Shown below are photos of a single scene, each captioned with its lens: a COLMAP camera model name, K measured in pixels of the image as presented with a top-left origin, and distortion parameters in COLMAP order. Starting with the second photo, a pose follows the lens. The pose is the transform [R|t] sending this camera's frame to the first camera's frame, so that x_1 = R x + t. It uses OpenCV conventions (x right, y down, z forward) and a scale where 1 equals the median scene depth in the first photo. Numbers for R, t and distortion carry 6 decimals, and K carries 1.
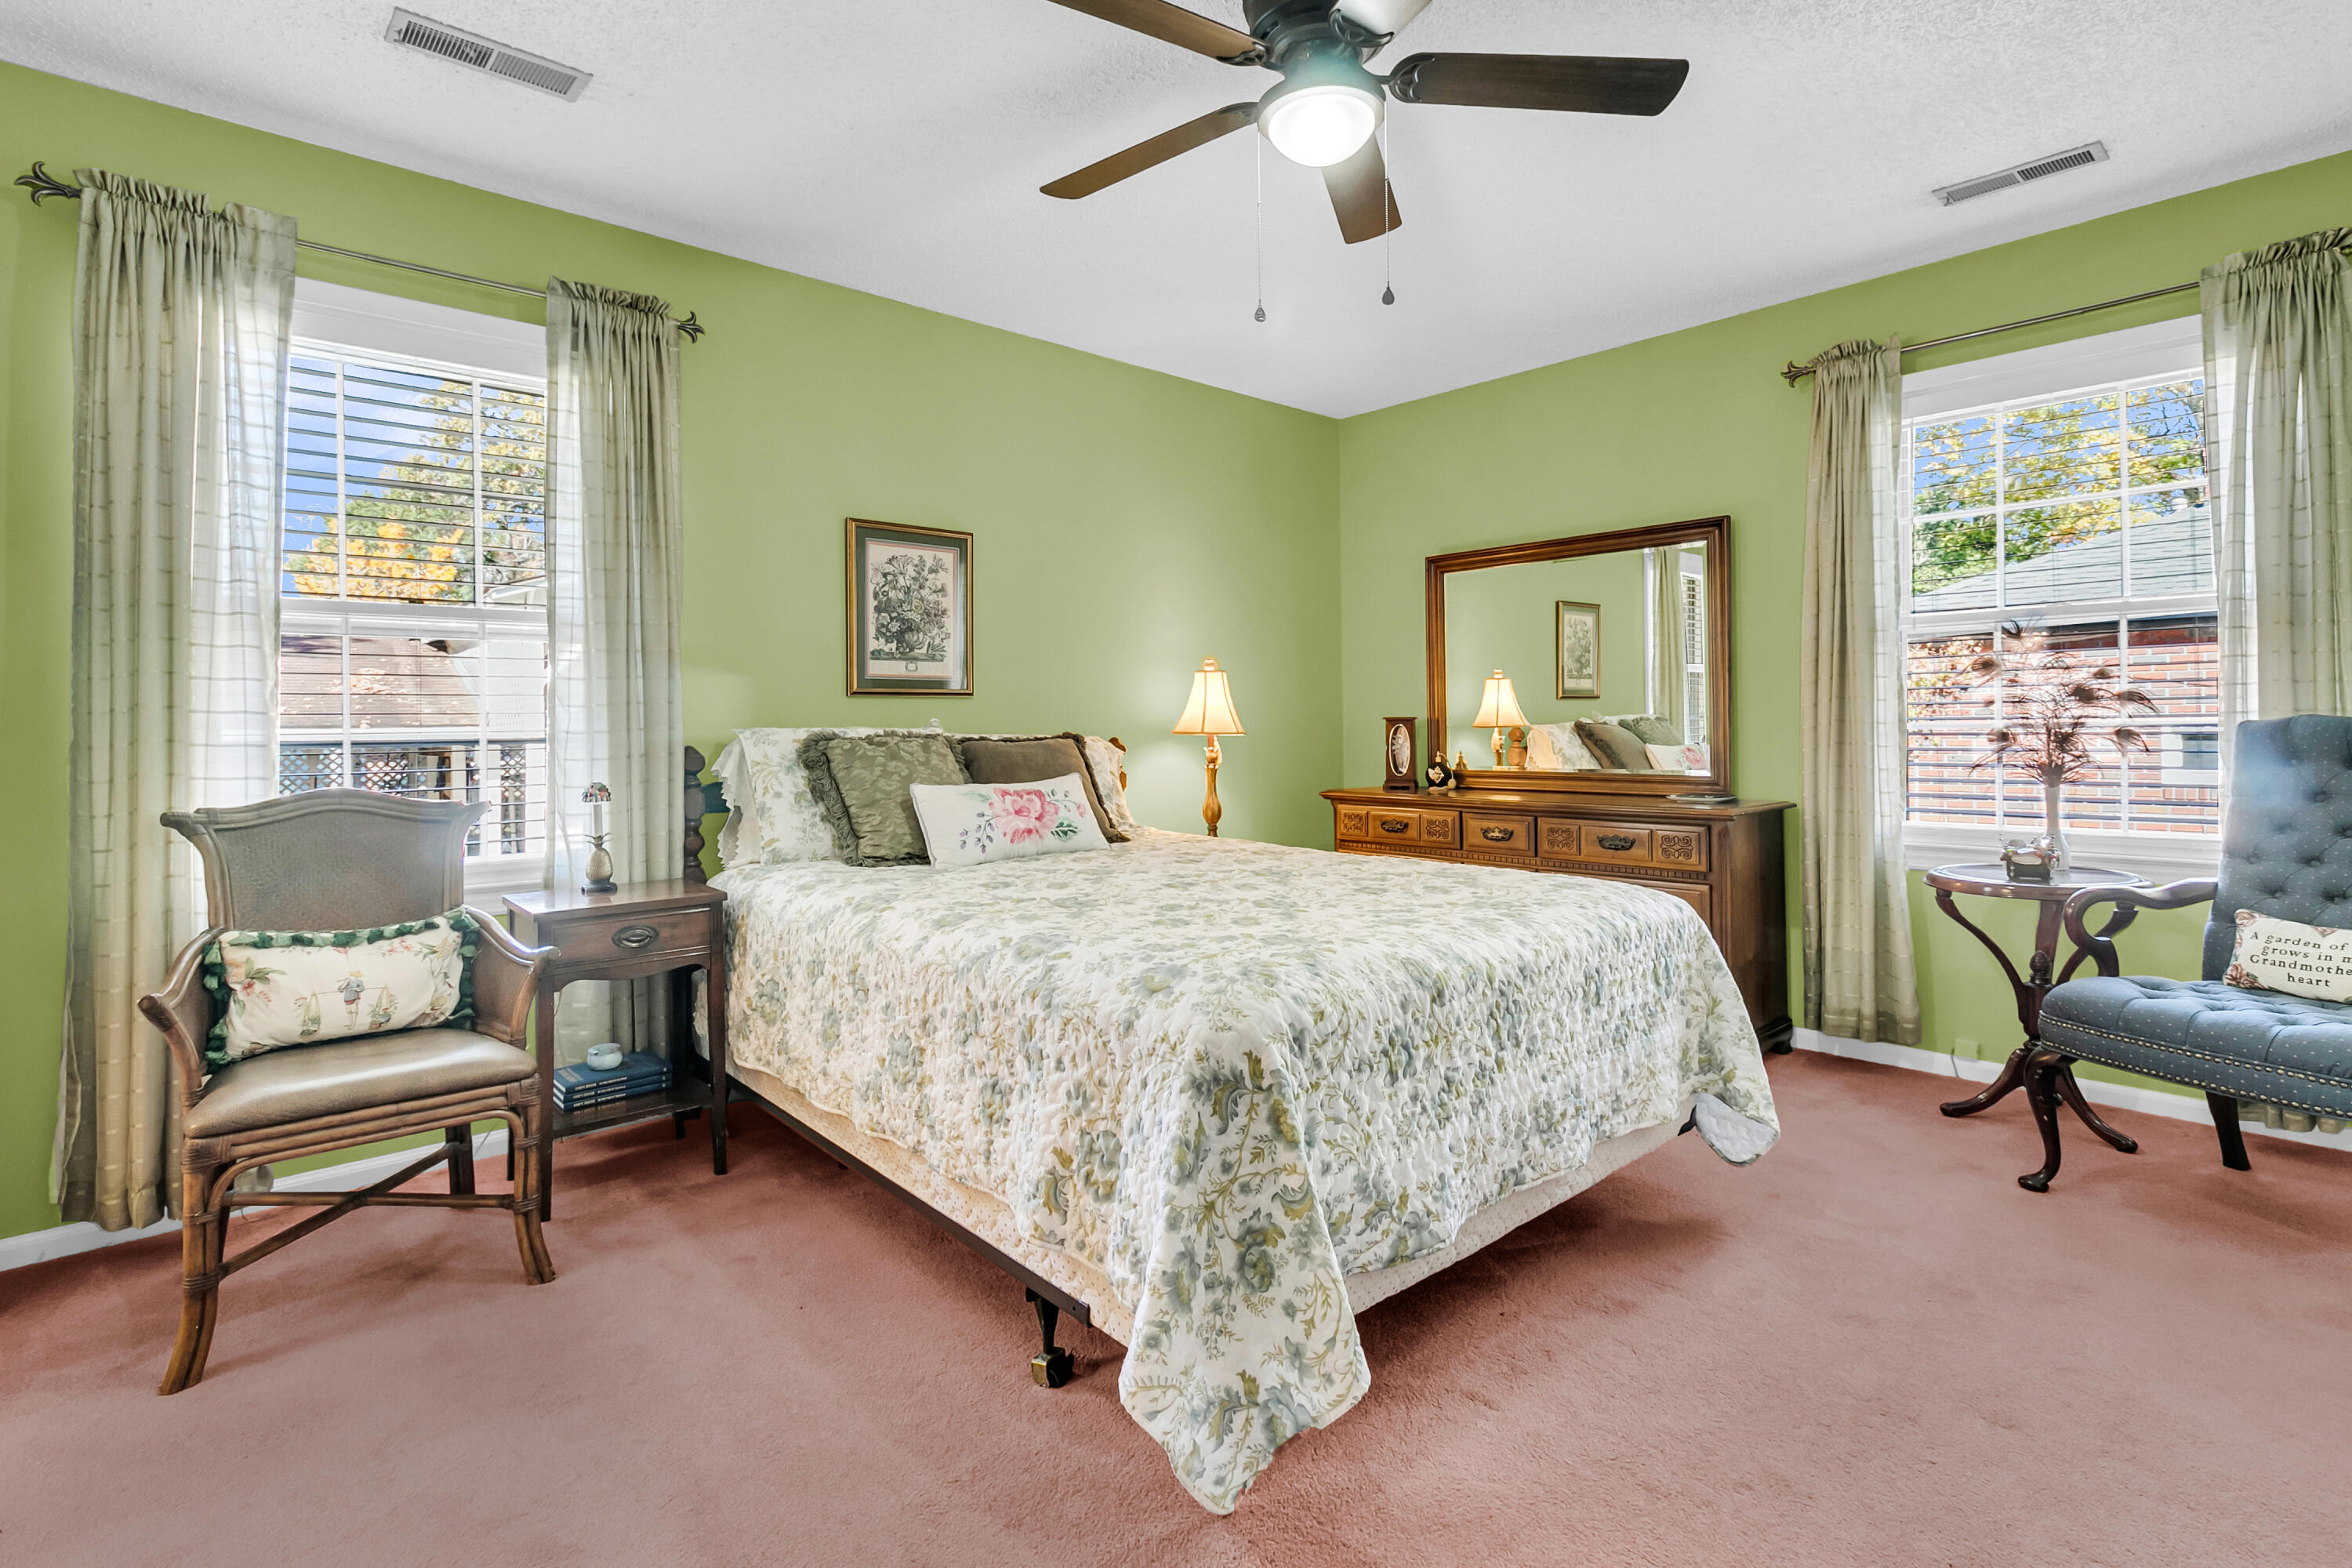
lens RADIAL K [[1128.7, 0, 1165.7], [0, 1128.7, 682.1], [0, 0, 1]] dist [-0.000064, -0.000294]
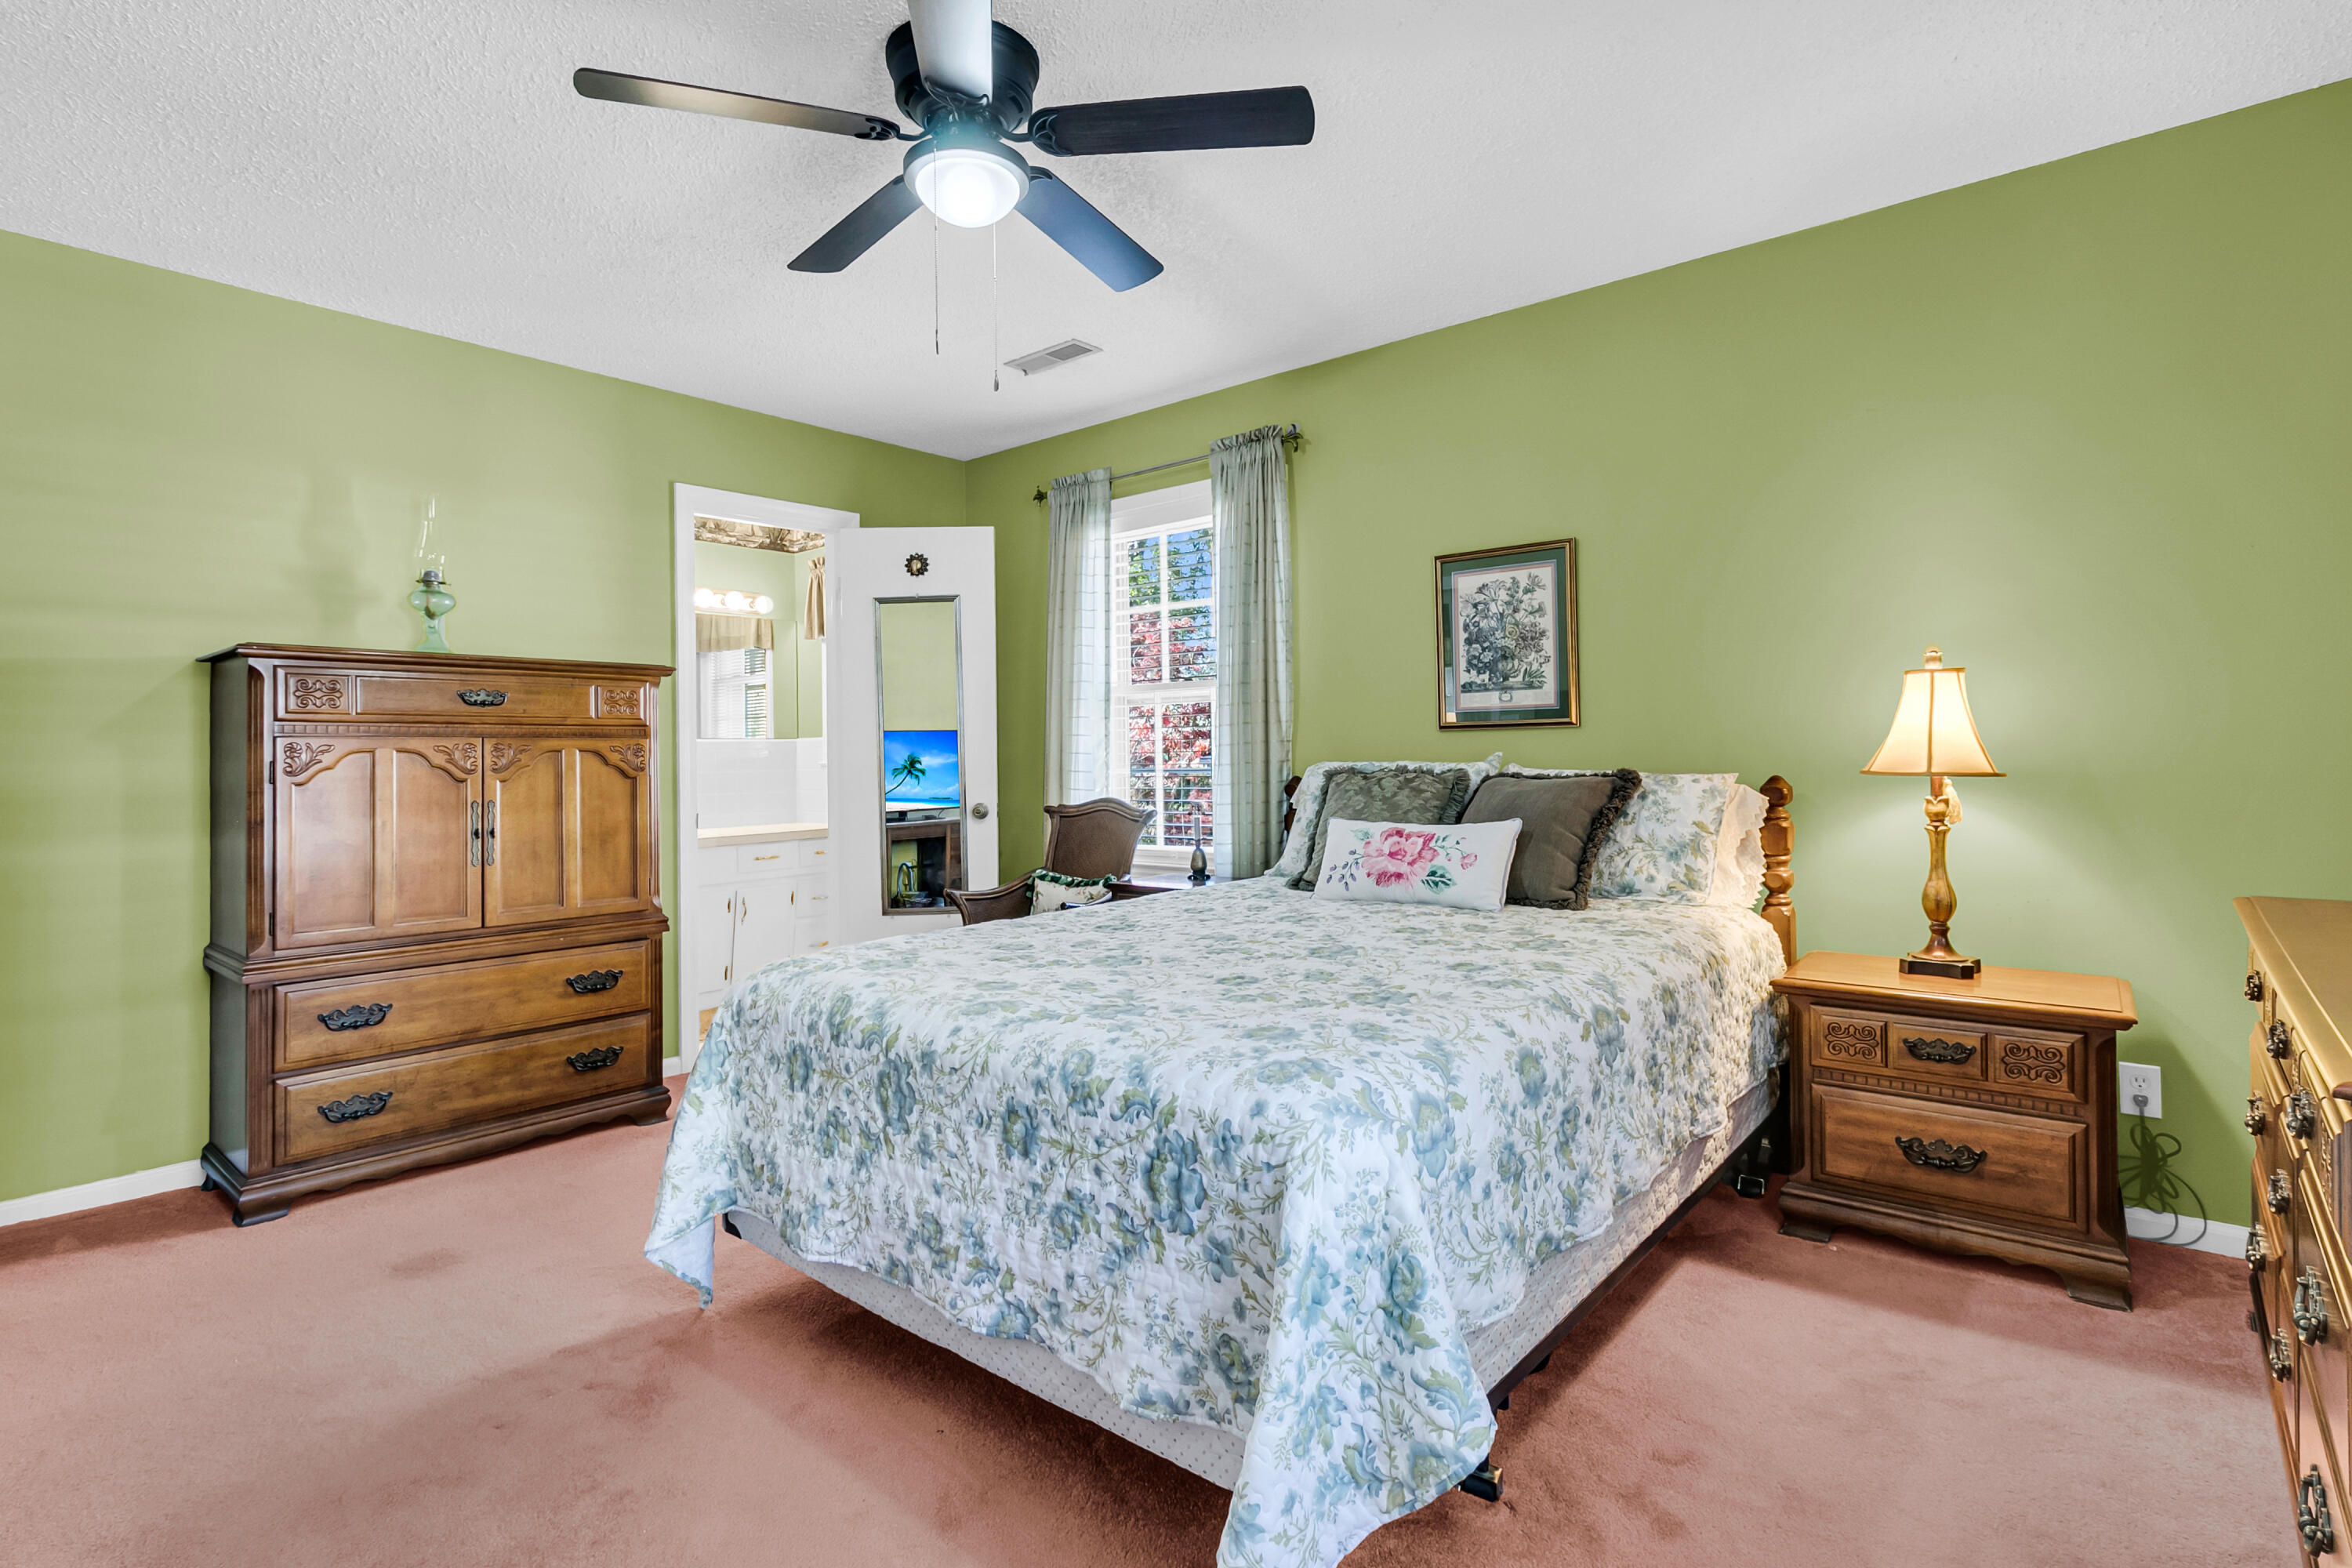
lens RADIAL K [[1129.3, 0, 1177.0], [0, 1129.3, 728.1], [0, 0, 1]] dist [0.000063, 0.000702]
pose [[0.144811, -0.018794, -0.989281, 0.782605], [0.050700, 0.998647, -0.011551, 0.010971], [0.988160, -0.048484, 0.145568, 0.687466]]
